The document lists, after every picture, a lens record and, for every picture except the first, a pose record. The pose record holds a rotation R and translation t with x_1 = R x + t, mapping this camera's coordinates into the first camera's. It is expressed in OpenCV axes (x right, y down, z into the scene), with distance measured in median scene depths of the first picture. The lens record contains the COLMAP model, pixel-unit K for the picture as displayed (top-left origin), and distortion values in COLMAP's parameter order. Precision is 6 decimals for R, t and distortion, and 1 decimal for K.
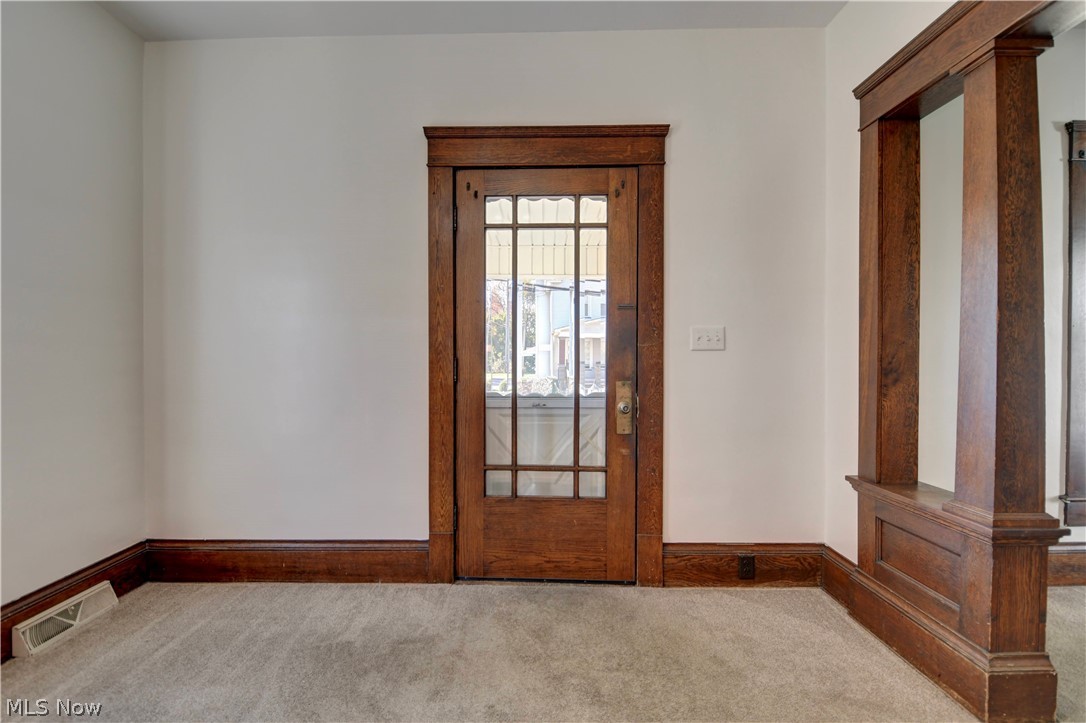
lens RADIAL K [[525.4, 0, 499.9], [0, 525.4, 377.3], [0, 0, 1]] dist [-0.001080, -0.009007]
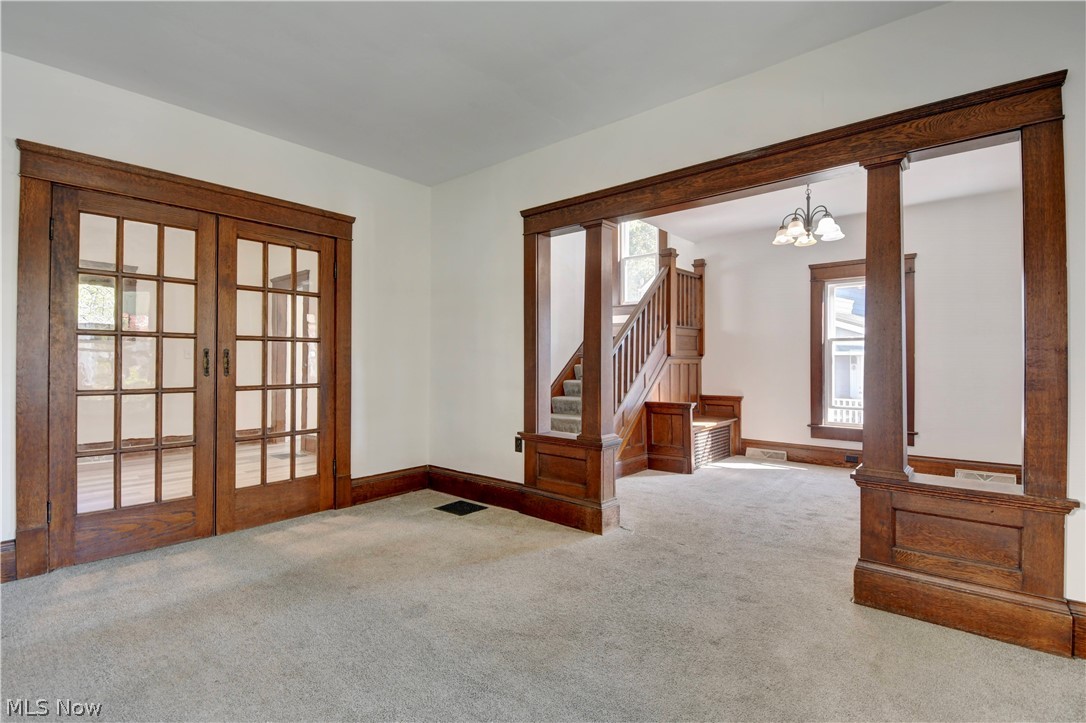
lens RADIAL K [[525.4, 0, 547.3], [0, 525.4, 361.8], [0, 0, 1]] dist [-0.001080, -0.009007]
pose [[-0.614393, -0.000620, -0.789000, 2.091261], [-0.014823, 0.999832, 0.010757, -0.043284], [0.788861, 0.018305, -0.614299, 0.874854]]
